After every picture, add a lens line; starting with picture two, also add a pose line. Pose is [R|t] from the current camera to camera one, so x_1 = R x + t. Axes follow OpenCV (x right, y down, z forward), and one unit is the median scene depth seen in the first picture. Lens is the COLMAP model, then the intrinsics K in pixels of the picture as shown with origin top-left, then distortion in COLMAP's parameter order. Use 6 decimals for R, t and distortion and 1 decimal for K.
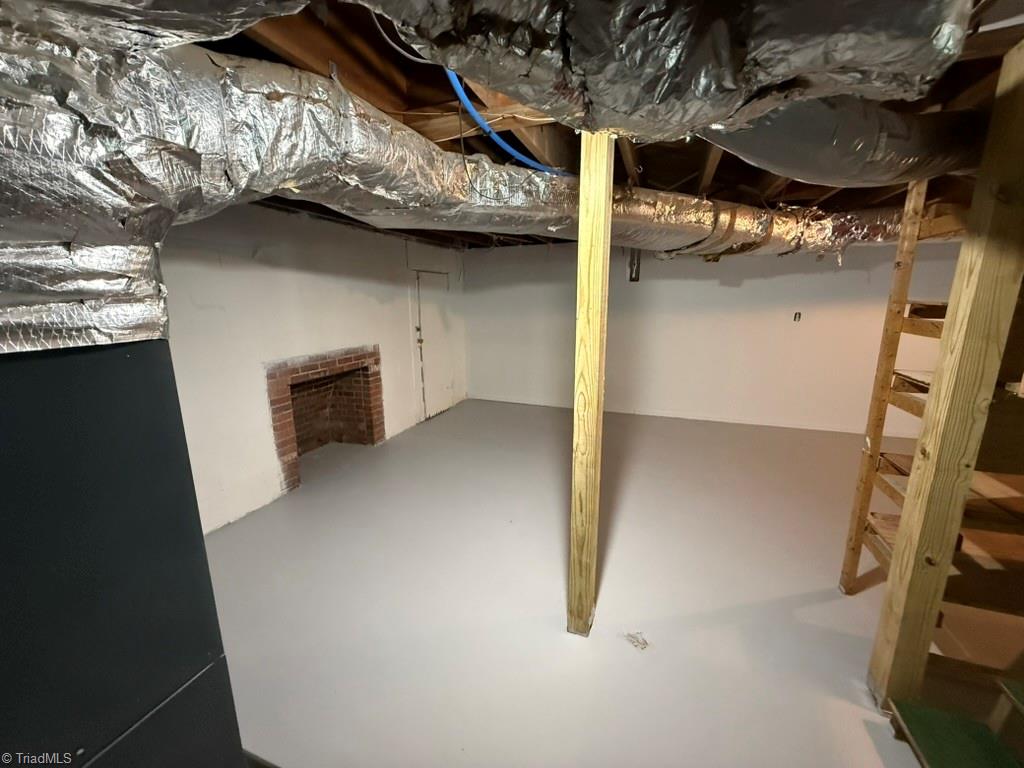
lens RADIAL K [[404.4, 0, 511.2], [0, 404.4, 380.1], [0, 0, 1]] dist [-0.000544, -0.000140]
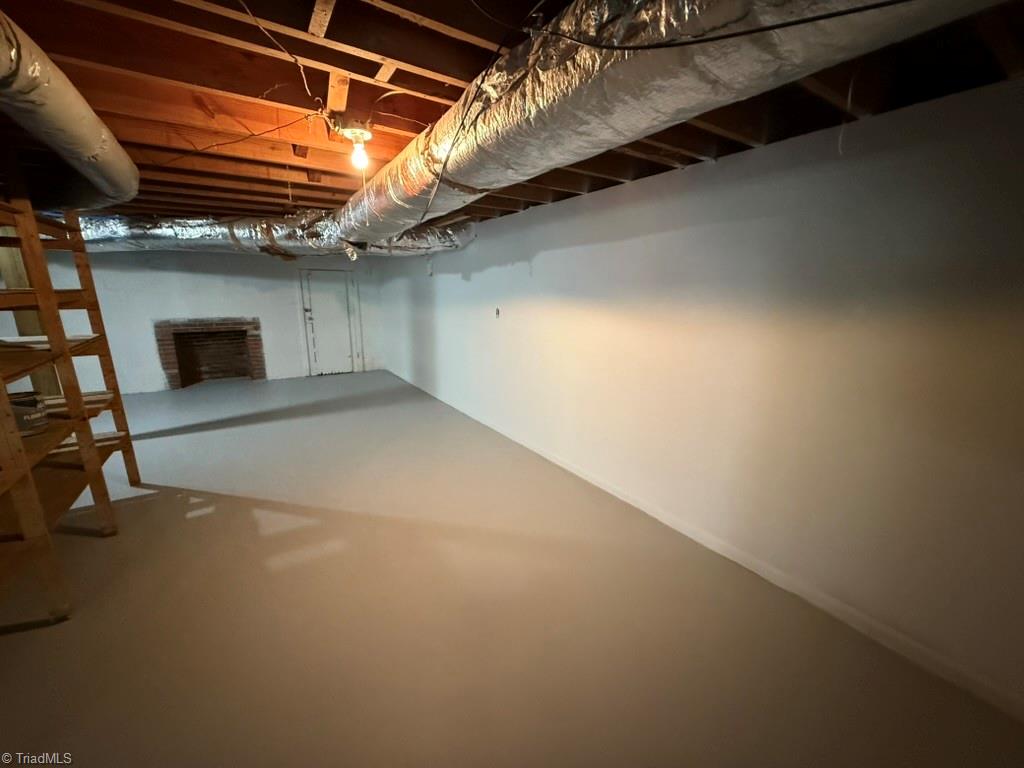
lens RADIAL K [[404.4, 0, 511.2], [0, 404.4, 380.1], [0, 0, 1]] dist [-0.000544, -0.000140]
pose [[0.816637, 0.139020, -0.560158, 1.403125], [-0.131272, 0.989859, 0.054287, -0.061595], [0.562024, 0.029201, 0.826605, 0.261517]]
